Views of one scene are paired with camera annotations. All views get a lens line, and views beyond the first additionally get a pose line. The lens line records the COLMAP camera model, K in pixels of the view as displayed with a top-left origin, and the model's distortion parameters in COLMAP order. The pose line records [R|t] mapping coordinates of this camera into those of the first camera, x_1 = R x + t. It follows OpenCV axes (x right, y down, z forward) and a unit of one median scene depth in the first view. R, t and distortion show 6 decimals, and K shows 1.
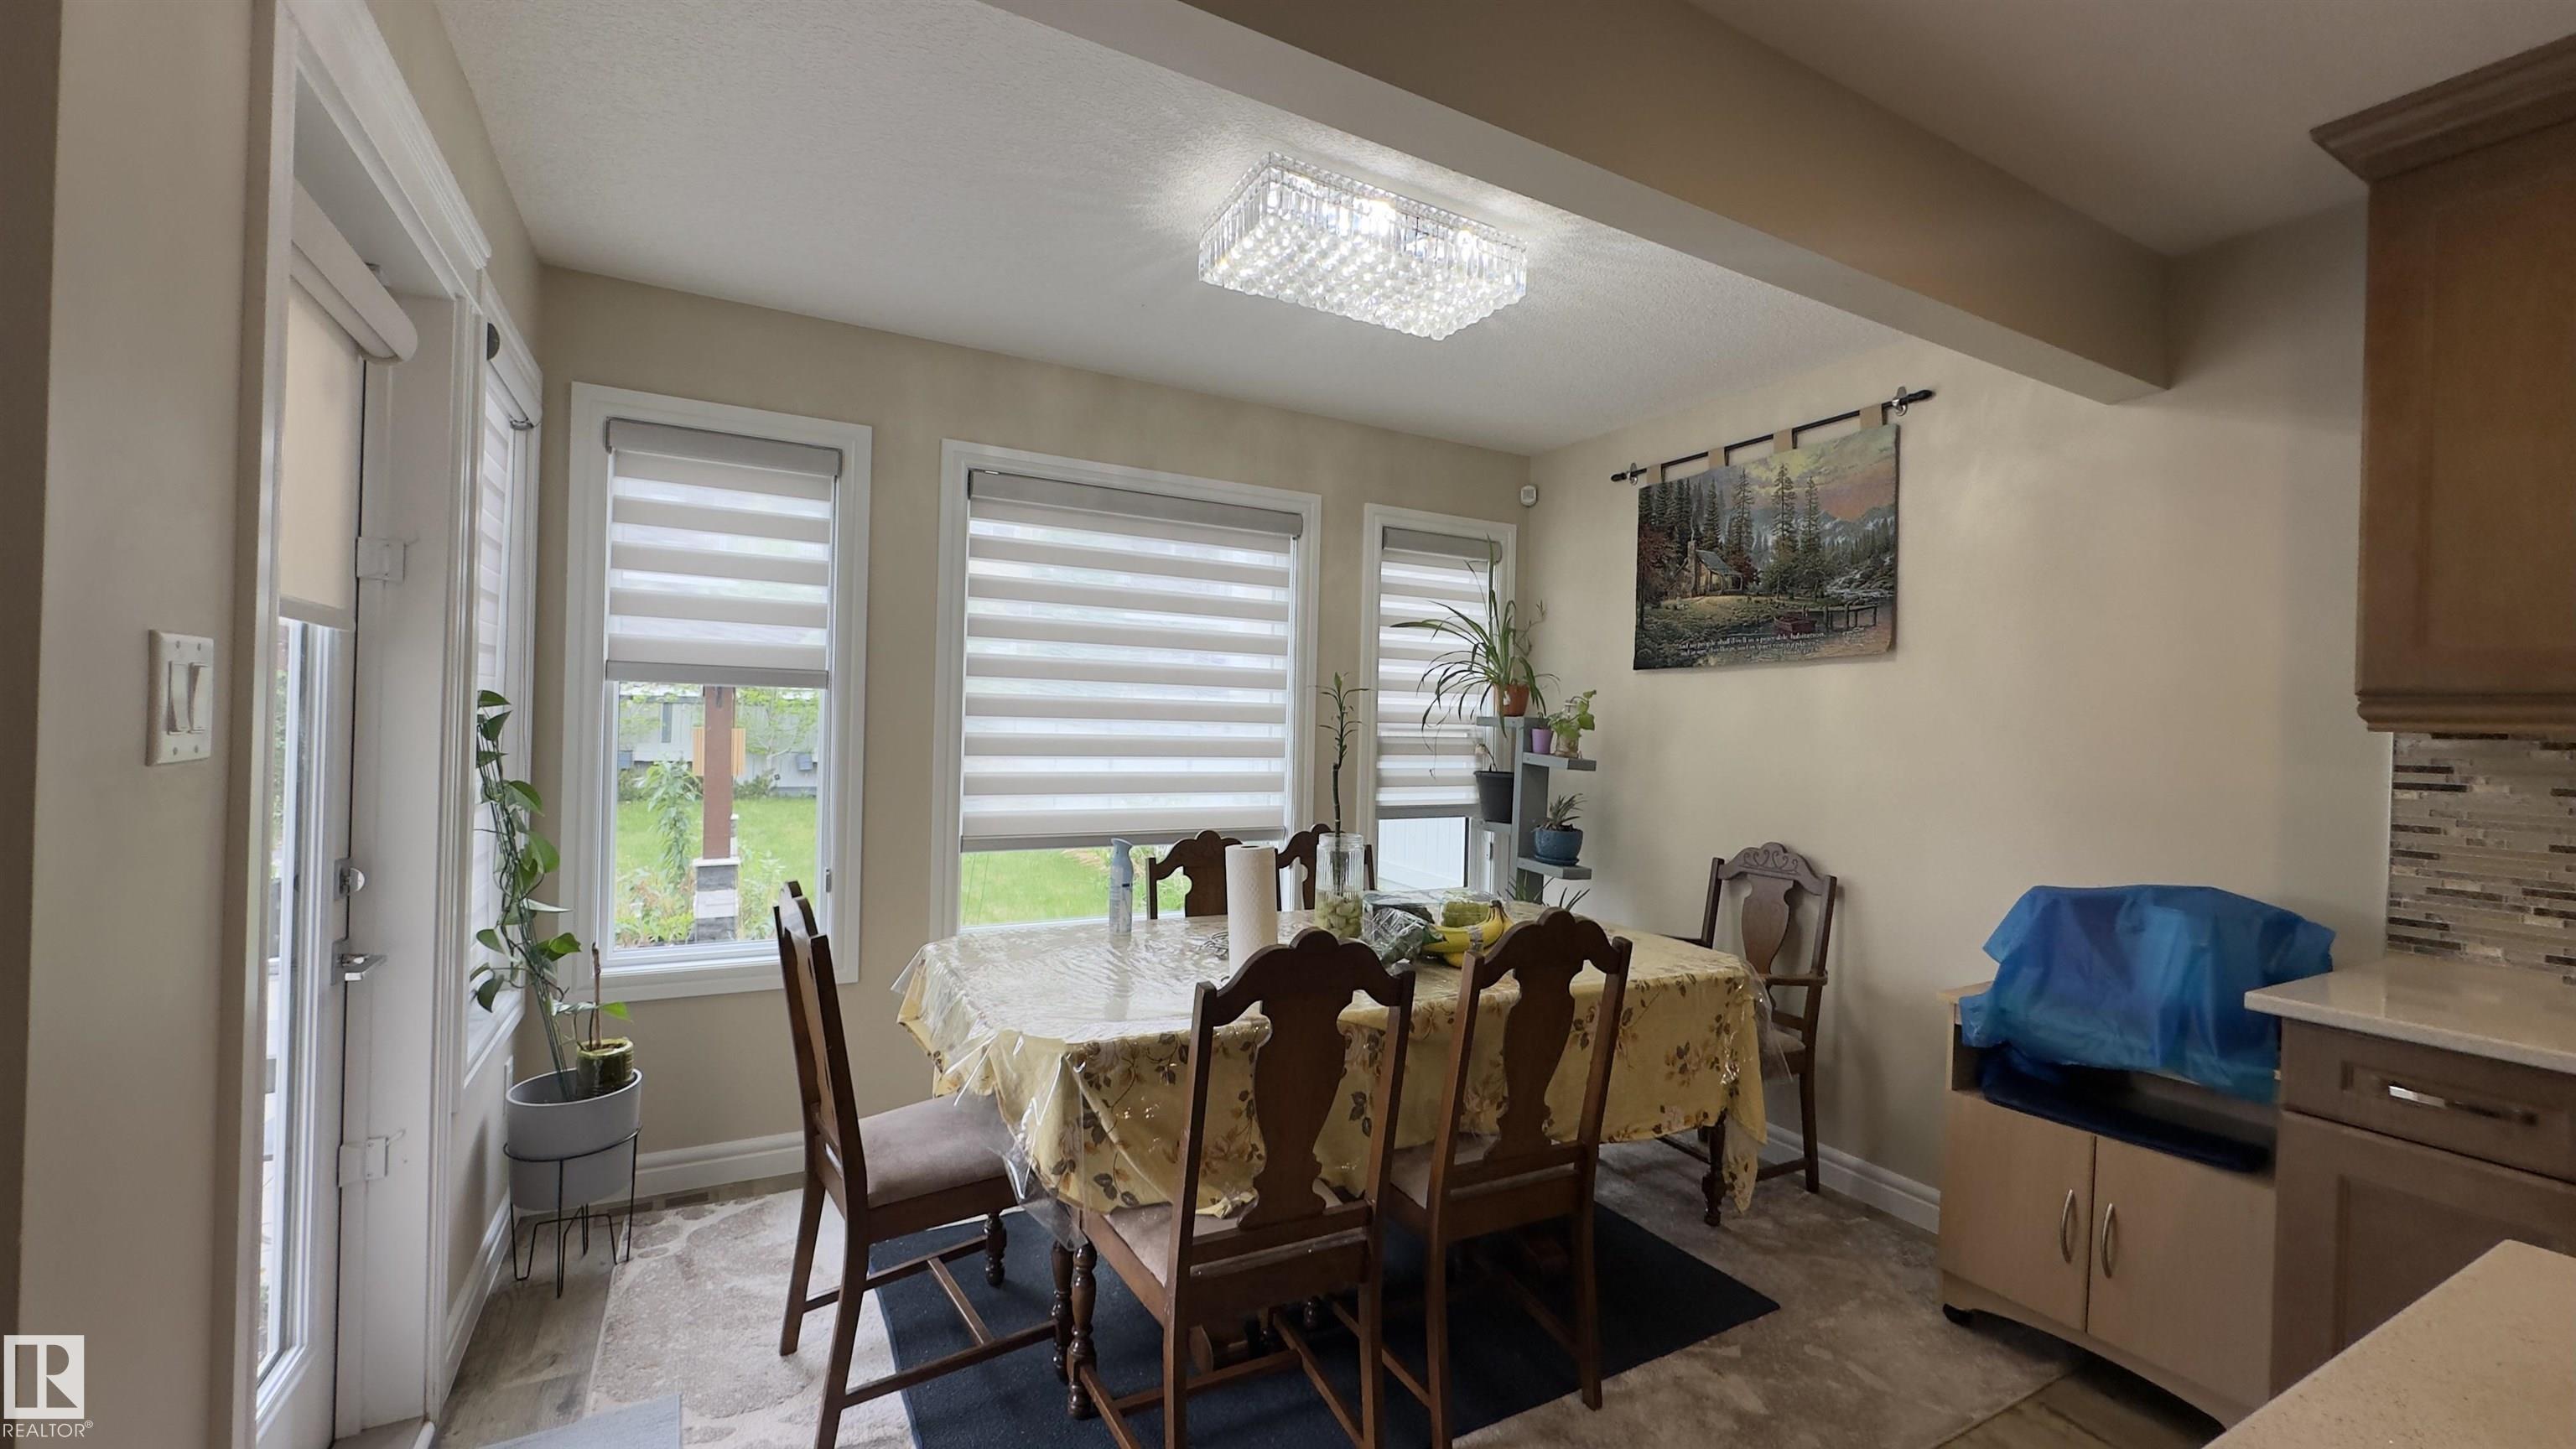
lens RADIAL K [[1028.7, 0, 1283.1], [0, 1028.7, 723.2], [0, 0, 1]] dist [-0.003444, 0.000423]
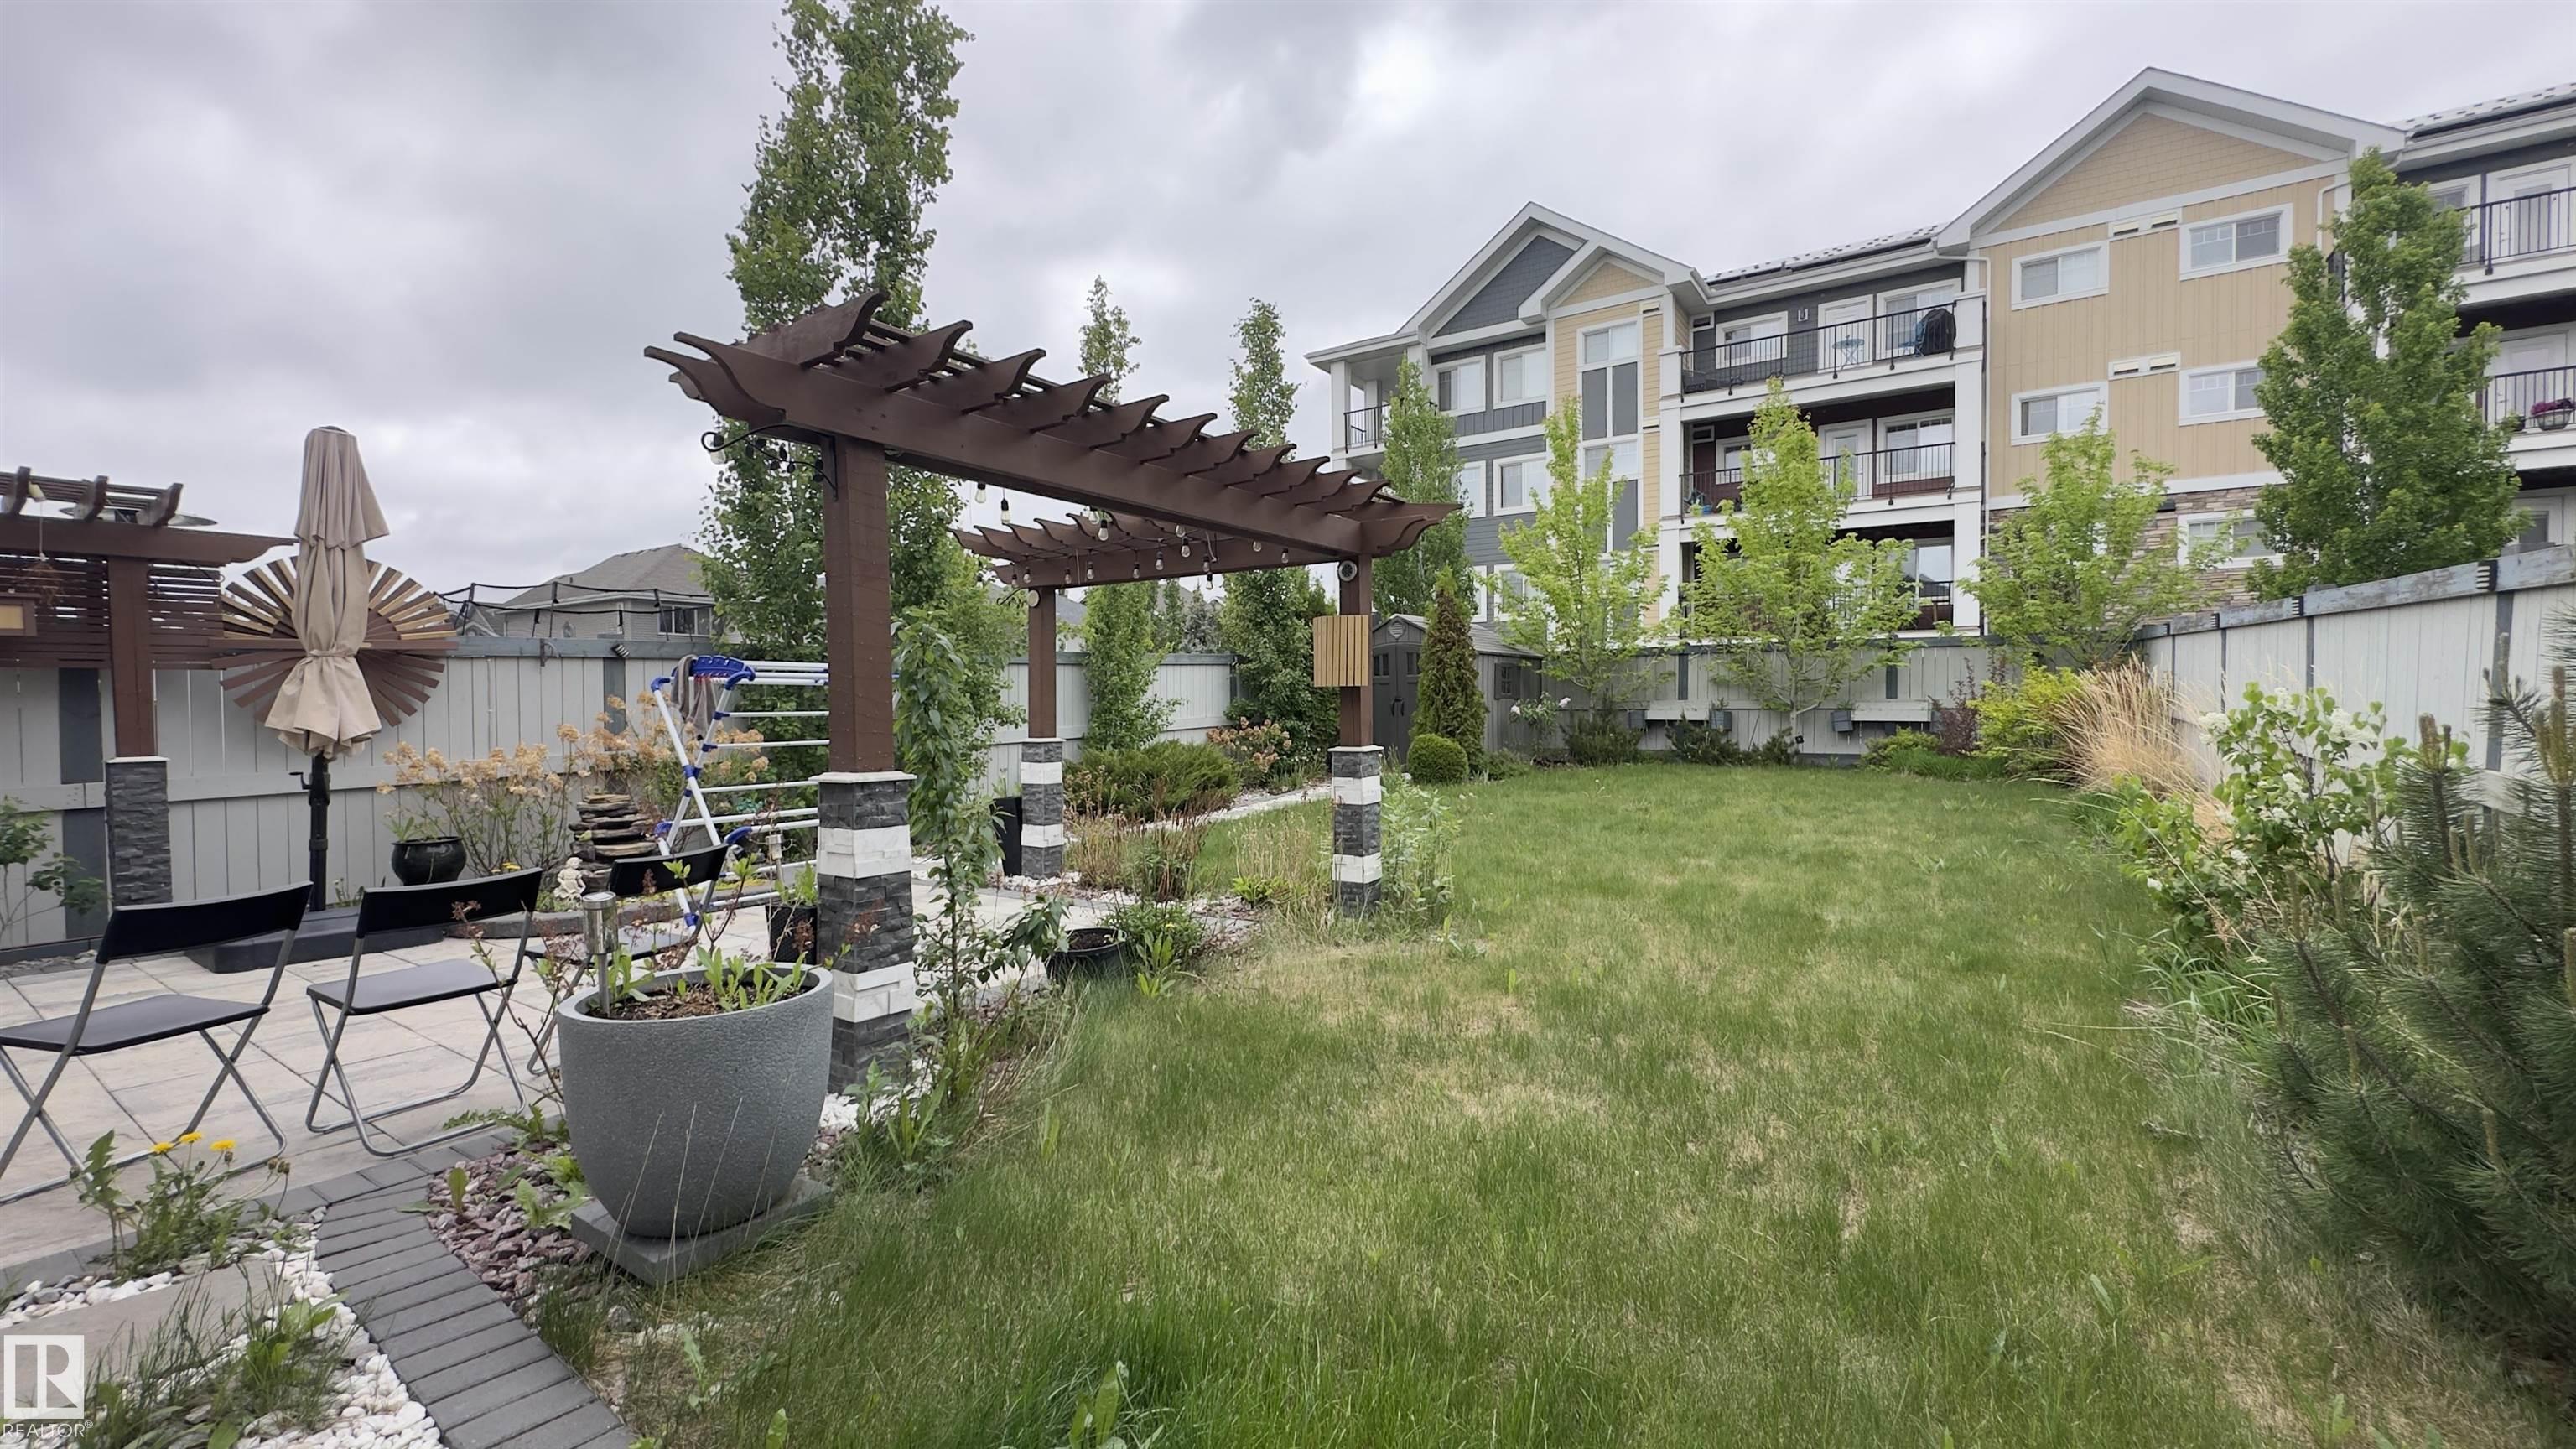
lens RADIAL K [[1028.7, 0, 1279.4], [0, 1028.7, 717.7], [0, 0, 1]] dist [-0.003444, 0.000423]
pose [[0.460656, -0.014132, -0.887466, 0.113714], [0.018450, 0.999810, -0.006344, 0.209501], [0.887387, -0.013452, 0.460829, 1.827313]]
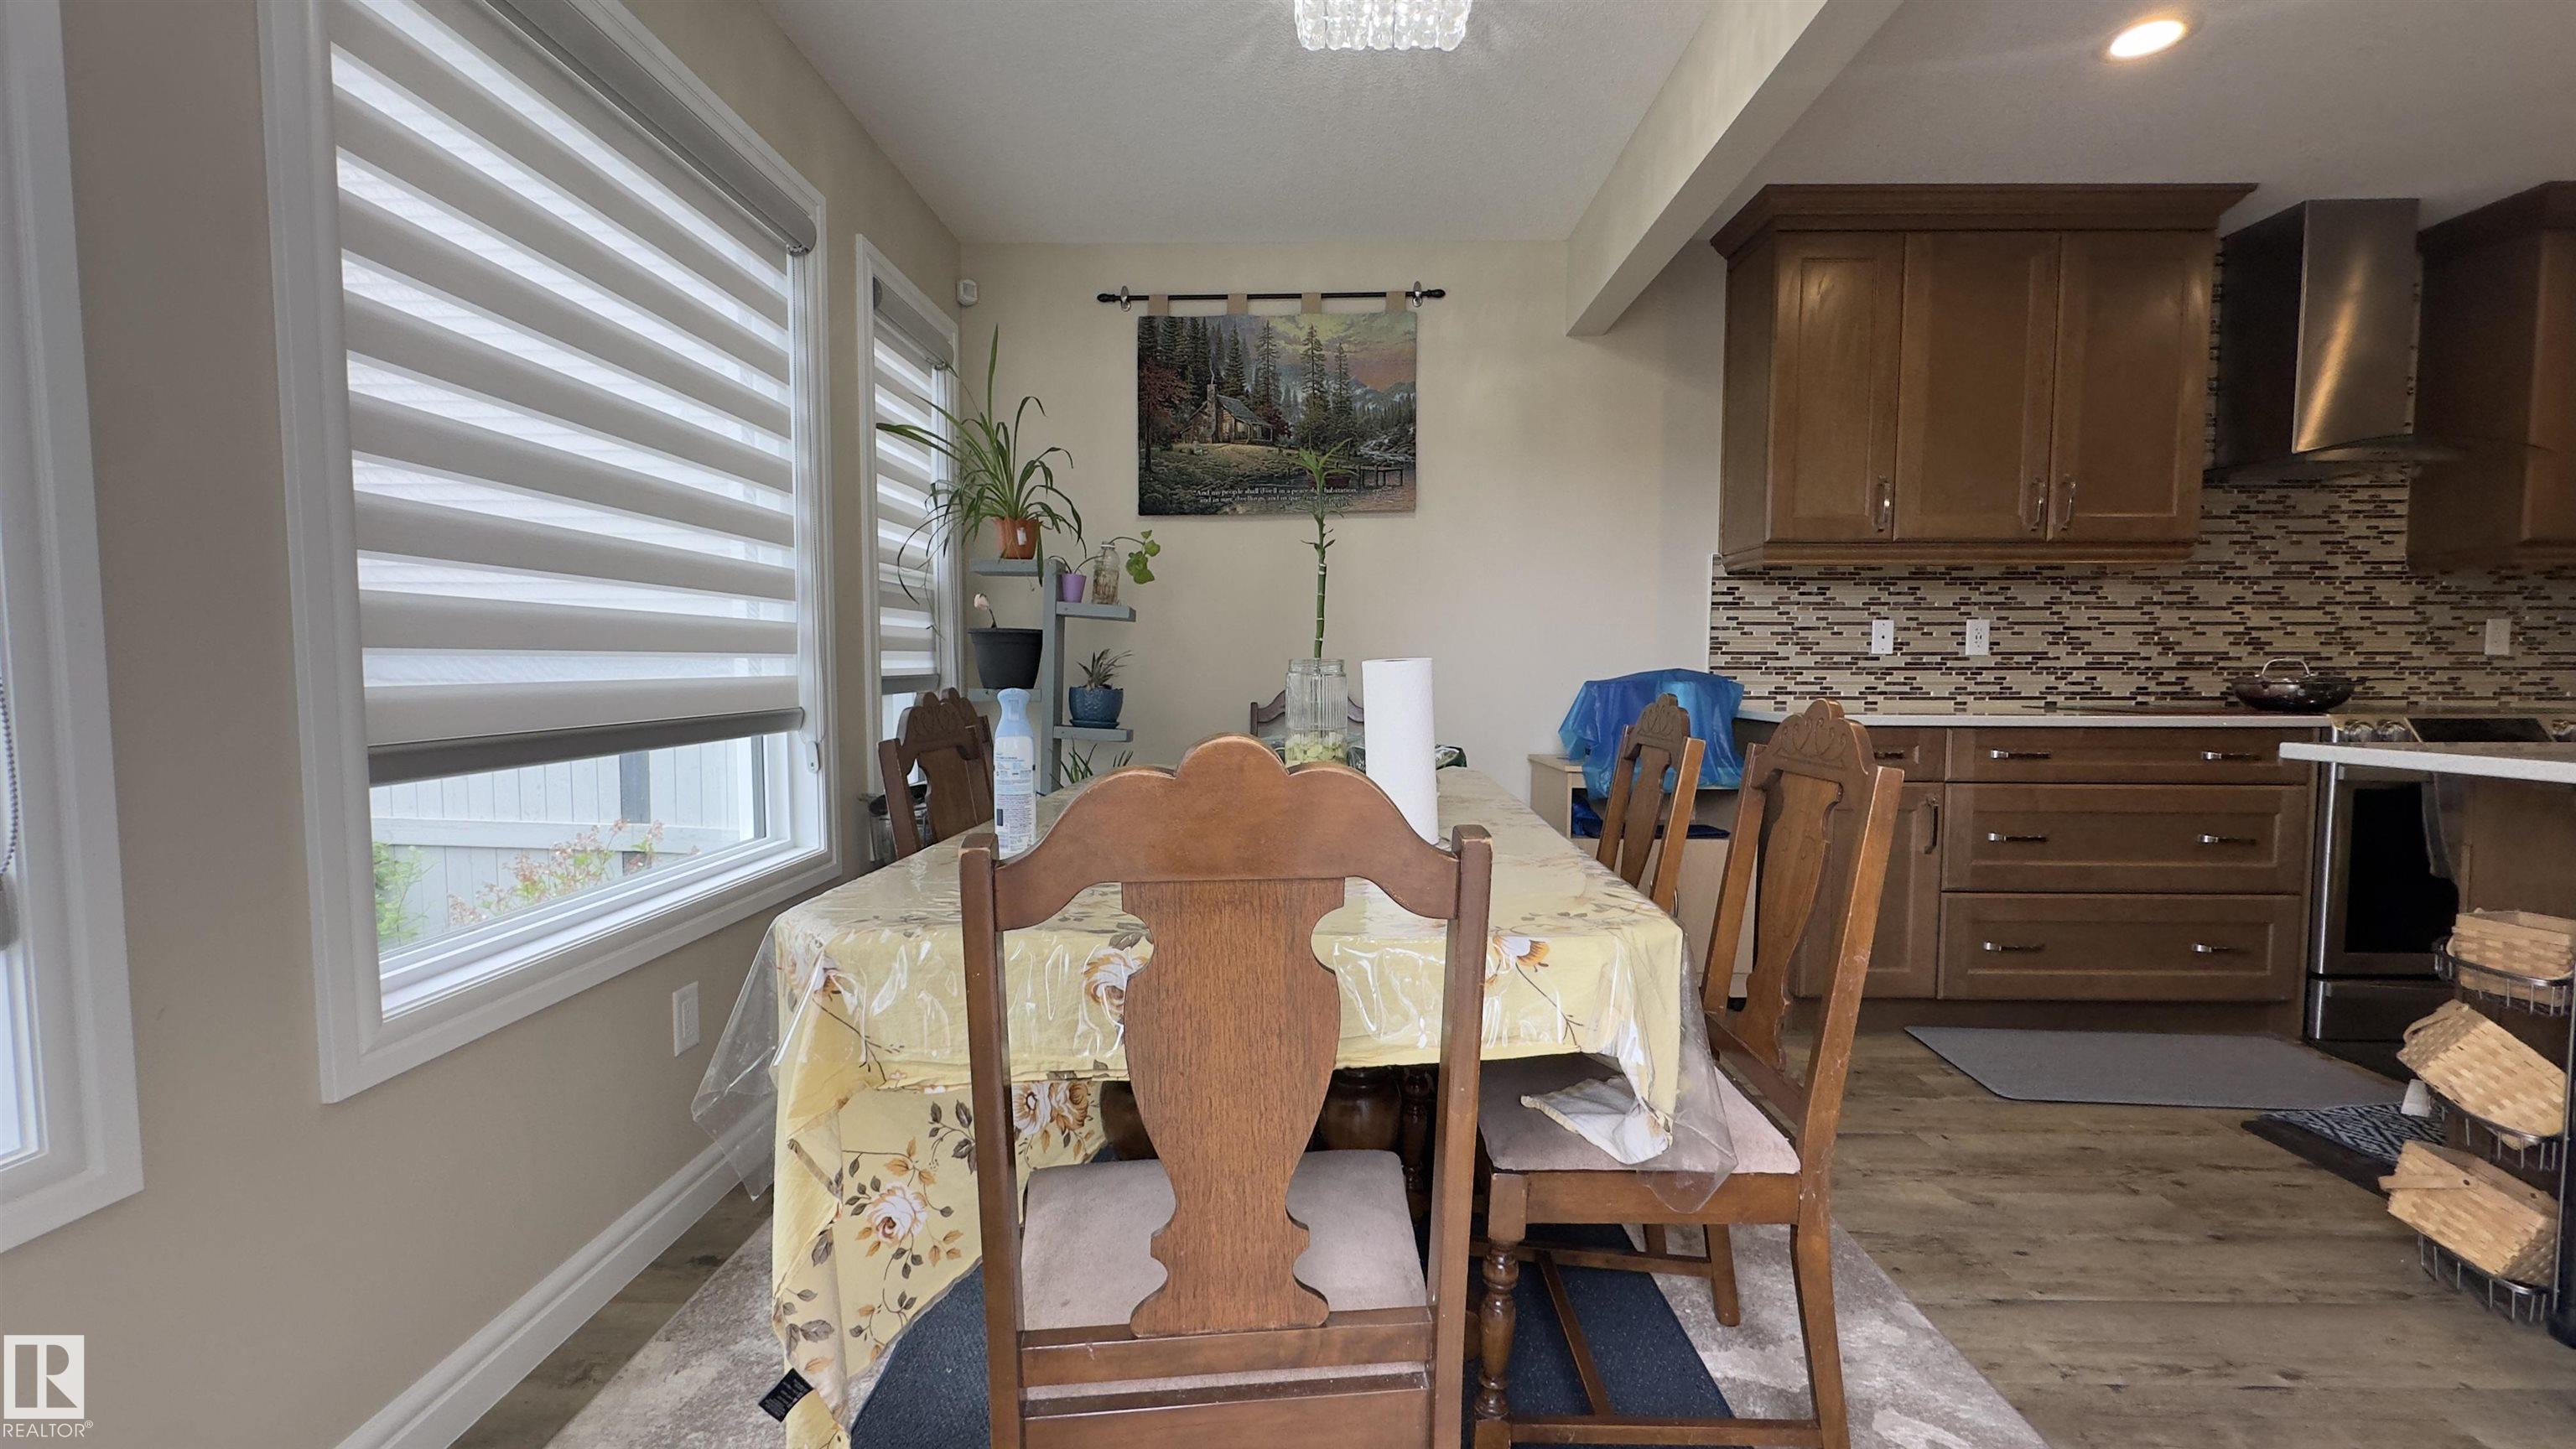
lens RADIAL K [[1028.7, 0, 1286.8], [0, 1028.7, 725.7], [0, 0, 1]] dist [-0.003444, 0.000423]
pose [[0.491779, -0.077779, 0.867240, -0.500236], [0.010843, 0.996472, 0.083220, 0.074711], [-0.870653, -0.031522, 0.490887, 0.507937]]
